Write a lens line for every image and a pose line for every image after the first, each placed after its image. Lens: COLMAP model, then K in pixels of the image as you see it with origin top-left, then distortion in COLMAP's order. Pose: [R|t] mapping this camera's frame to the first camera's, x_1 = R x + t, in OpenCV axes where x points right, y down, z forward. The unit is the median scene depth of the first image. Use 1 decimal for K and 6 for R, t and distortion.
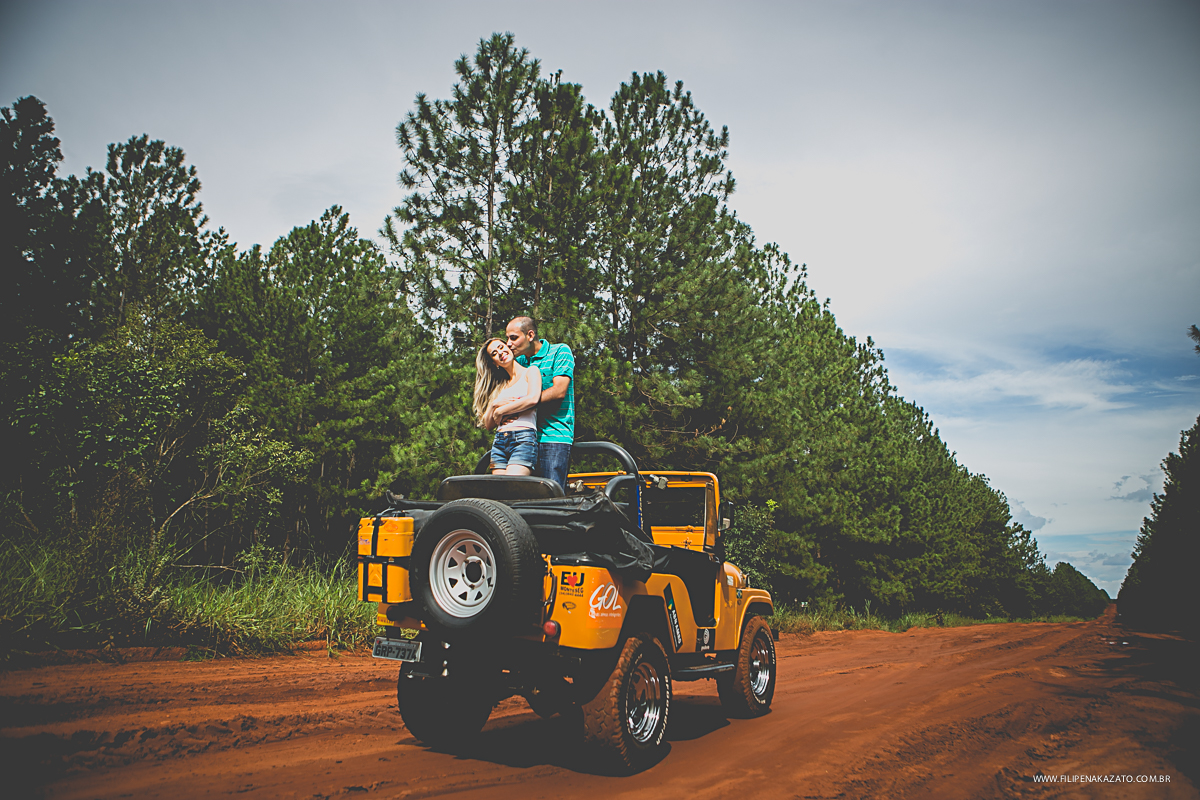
lens RADIAL K [[855.6, 0, 596.1], [0, 855.6, 400.8], [0, 0, 1]] dist [-0.044854, -0.000356]
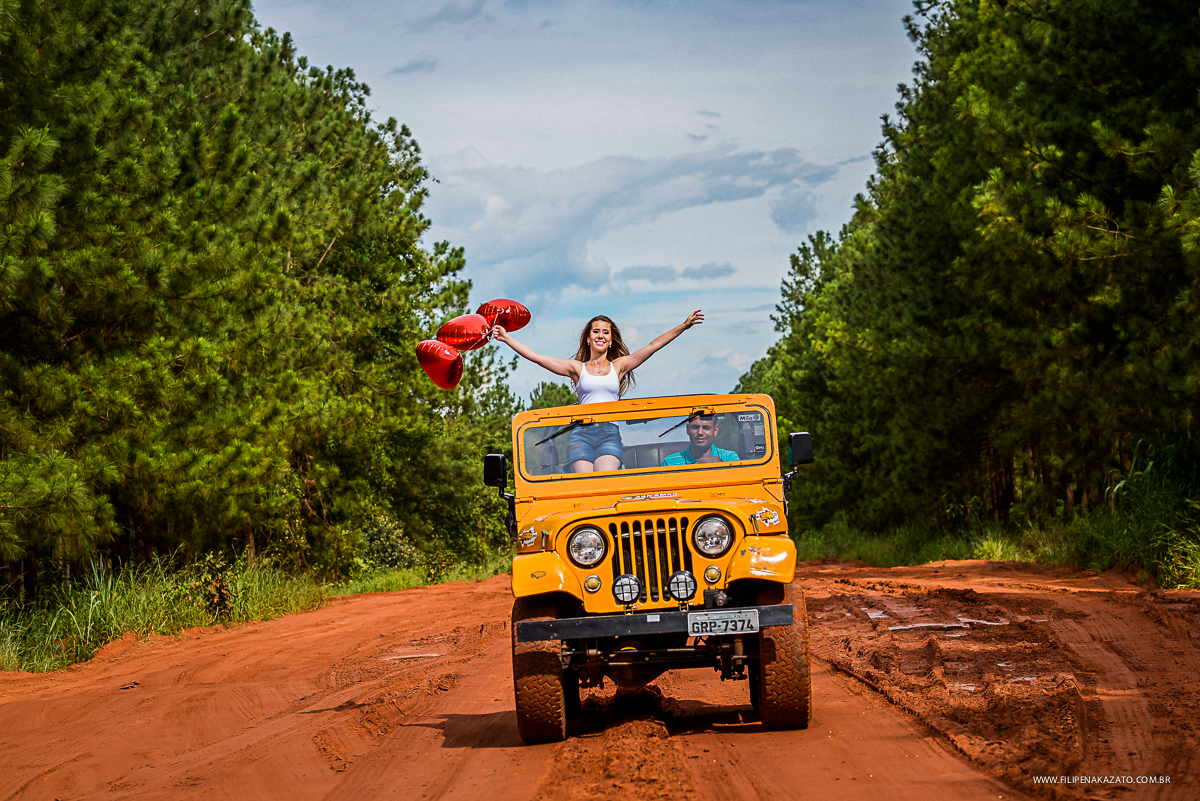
lens RADIAL K [[2965.0, 0, 630.8], [0, 2965.0, 395.3], [0, 0, 1]] dist [0.270263, 0.000000]
pose [[0.859077, -0.064965, 0.507707, 0.062236], [-0.023244, 0.985938, 0.165488, 0.047547], [-0.511318, -0.153968, 0.845486, 0.185904]]
